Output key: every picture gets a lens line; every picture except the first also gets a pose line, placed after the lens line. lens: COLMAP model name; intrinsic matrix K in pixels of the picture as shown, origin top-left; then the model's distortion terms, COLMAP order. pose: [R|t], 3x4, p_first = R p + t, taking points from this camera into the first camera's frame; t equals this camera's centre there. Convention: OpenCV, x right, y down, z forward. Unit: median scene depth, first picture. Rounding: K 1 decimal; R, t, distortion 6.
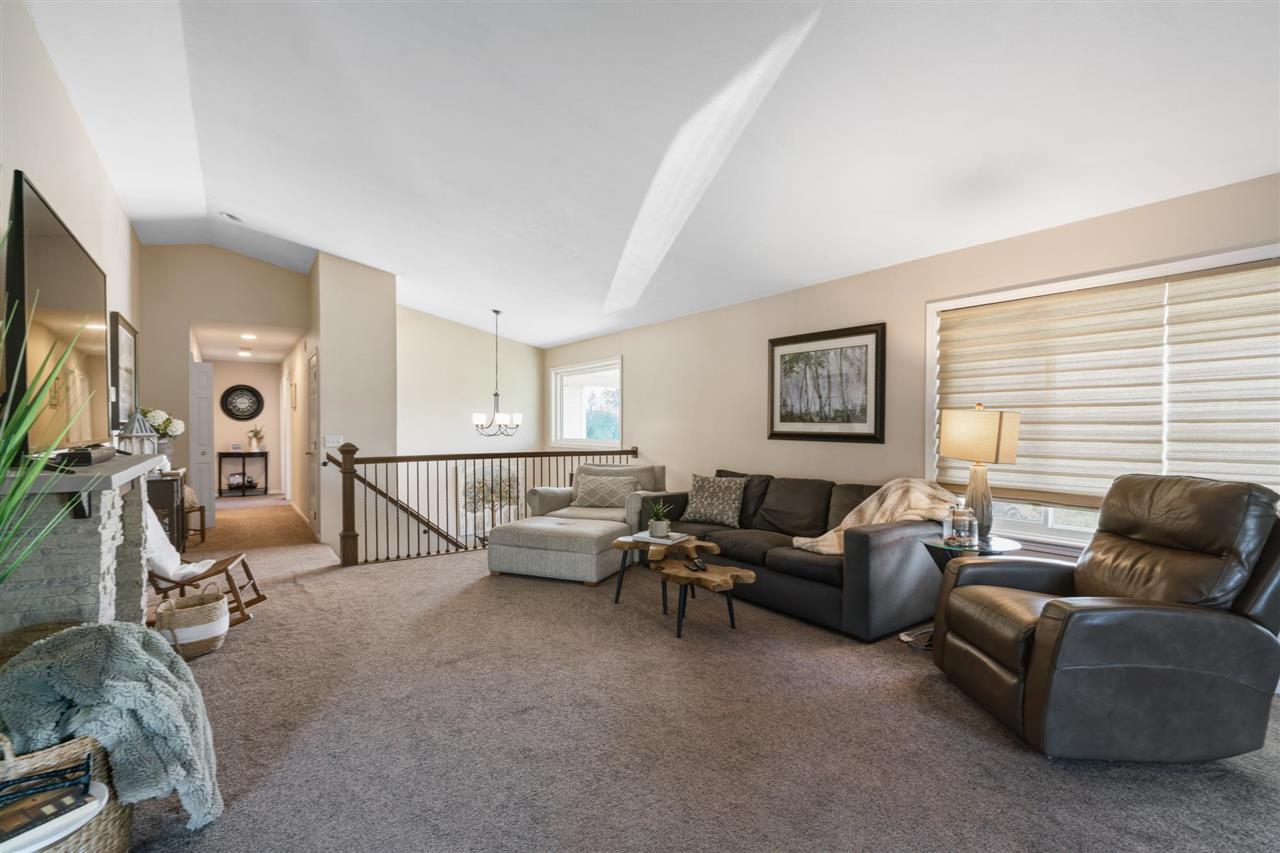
lens RADIAL K [[575.5, 0, 644.1], [0, 575.5, 434.0], [0, 0, 1]] dist [-0.005412, 0.000004]
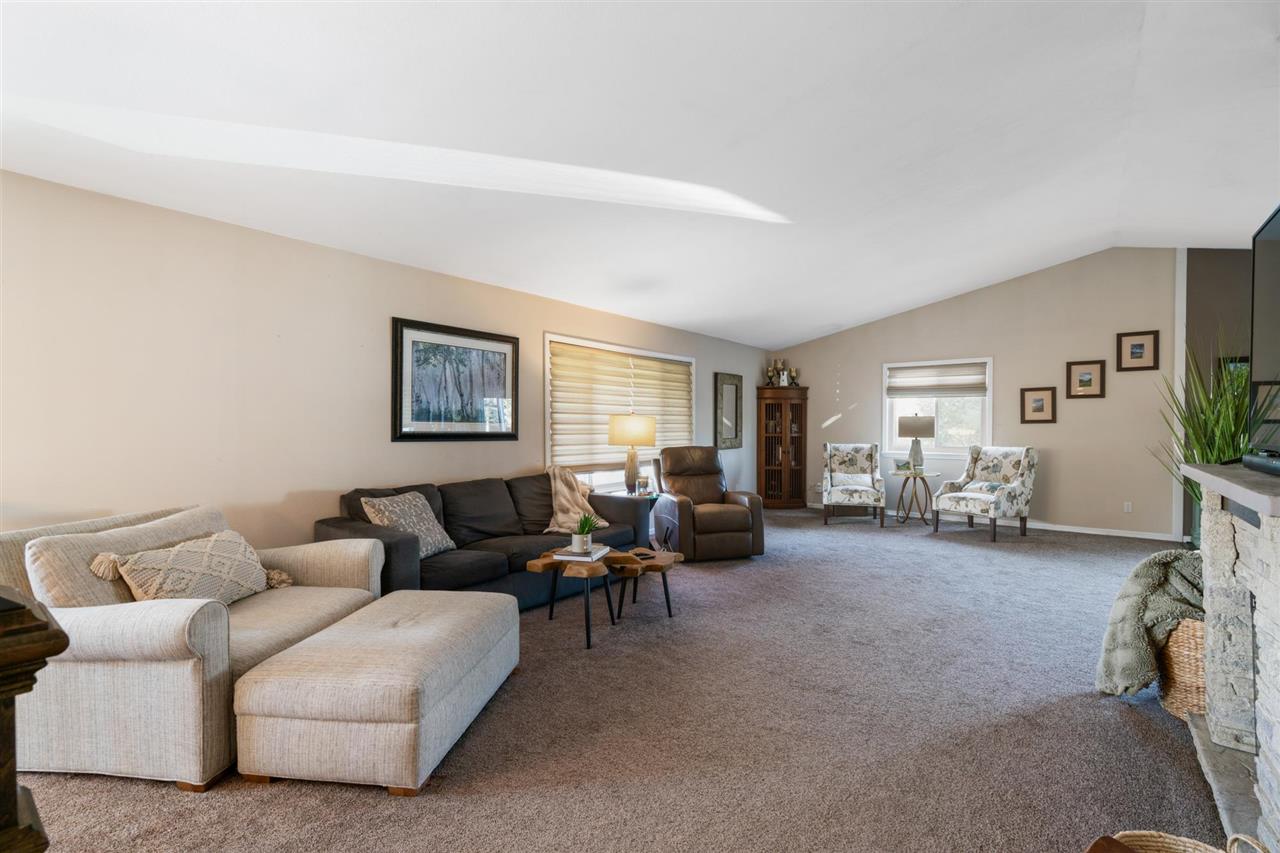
lens RADIAL K [[575.5, 0, 641.5], [0, 575.5, 426.6], [0, 0, 1]] dist [-0.005412, 0.000004]
pose [[-0.275897, -0.003753, 0.961180, -0.706572], [0.011474, 0.999908, 0.007197, -0.015304], [-0.961119, 0.013014, -0.275829, 0.972360]]
